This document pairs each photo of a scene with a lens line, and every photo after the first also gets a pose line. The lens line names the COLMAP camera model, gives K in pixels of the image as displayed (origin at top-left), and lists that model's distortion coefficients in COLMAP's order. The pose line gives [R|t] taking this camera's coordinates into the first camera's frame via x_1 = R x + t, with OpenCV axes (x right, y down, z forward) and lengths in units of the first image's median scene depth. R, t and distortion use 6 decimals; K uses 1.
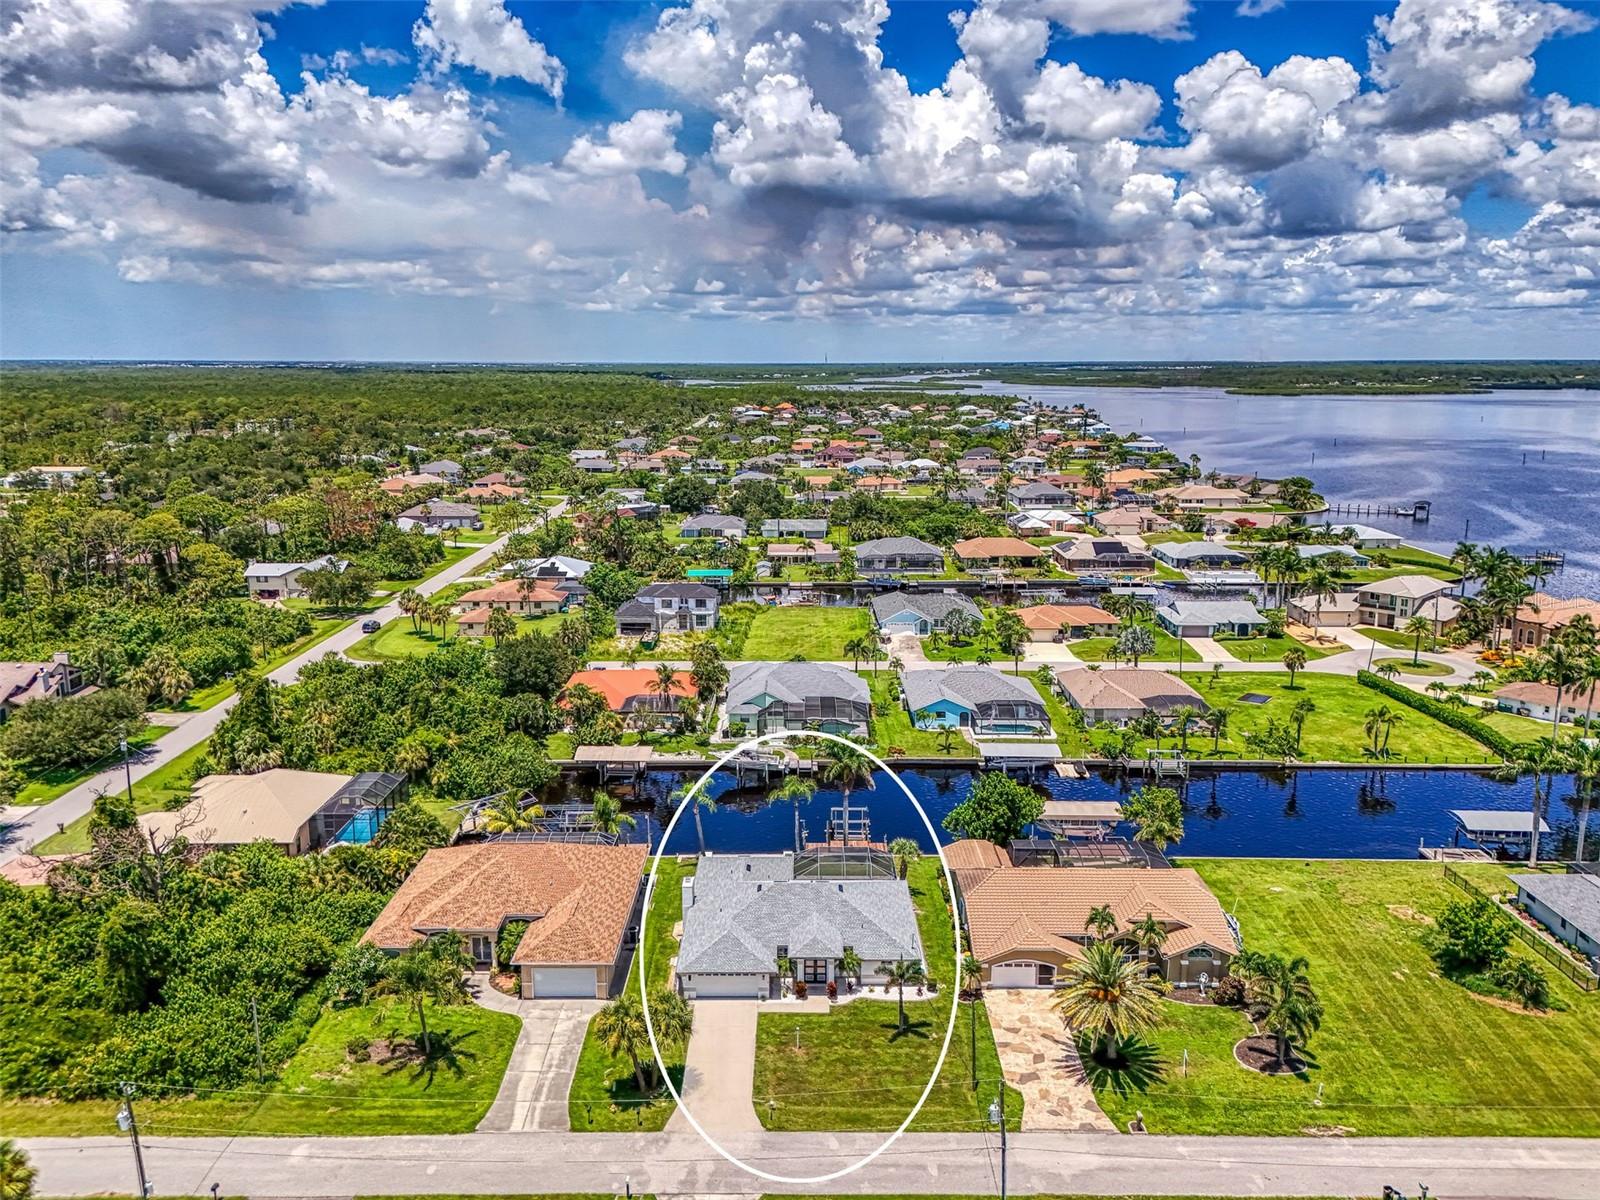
lens RADIAL K [[1214.1, 0, 784.5], [0, 1214.1, 585.9], [0, 0, 1]] dist [0.053428, -0.051515]
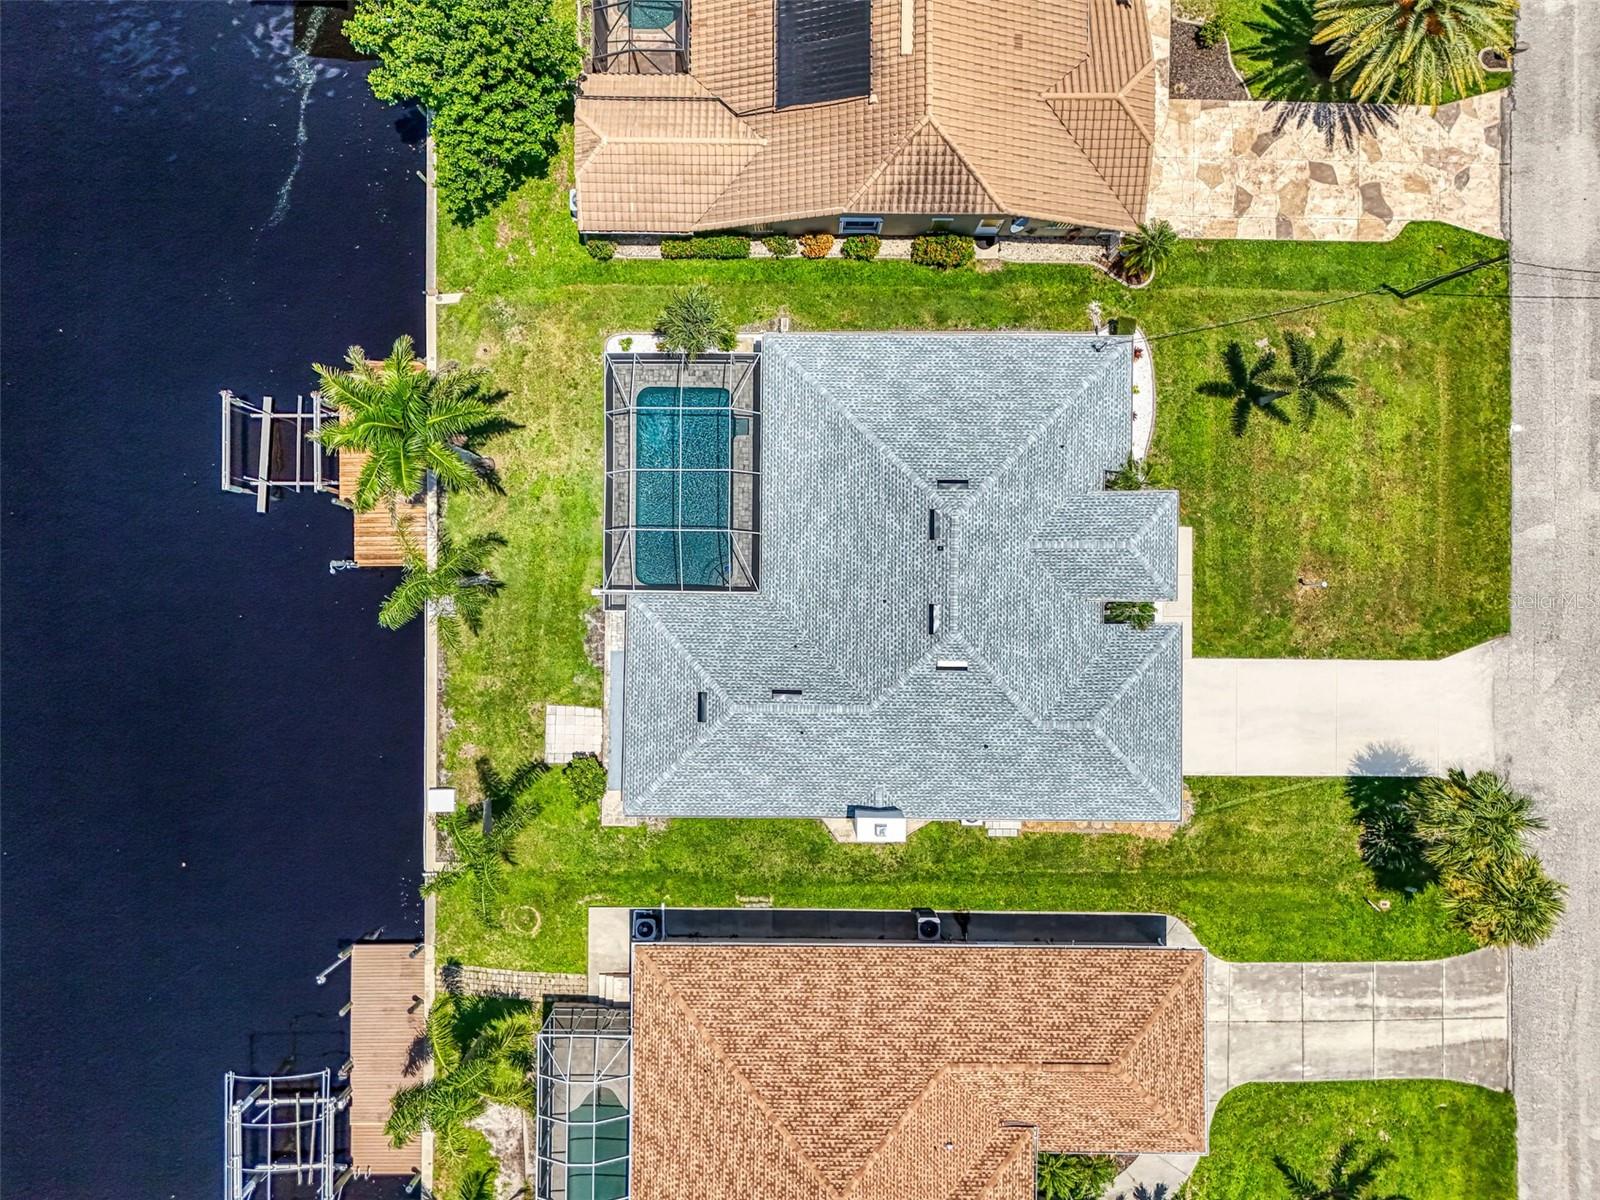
lens RADIAL K [[1214.1, 0, 804.7], [0, 1214.1, 603.9], [0, 0, 1]] dist [0.053428, -0.051515]
pose [[-0.004972, -0.999950, 0.008626, -0.001015], [0.175411, 0.007620, 0.984466, -0.125375], [-0.984483, 0.006408, 0.175364, 0.616691]]
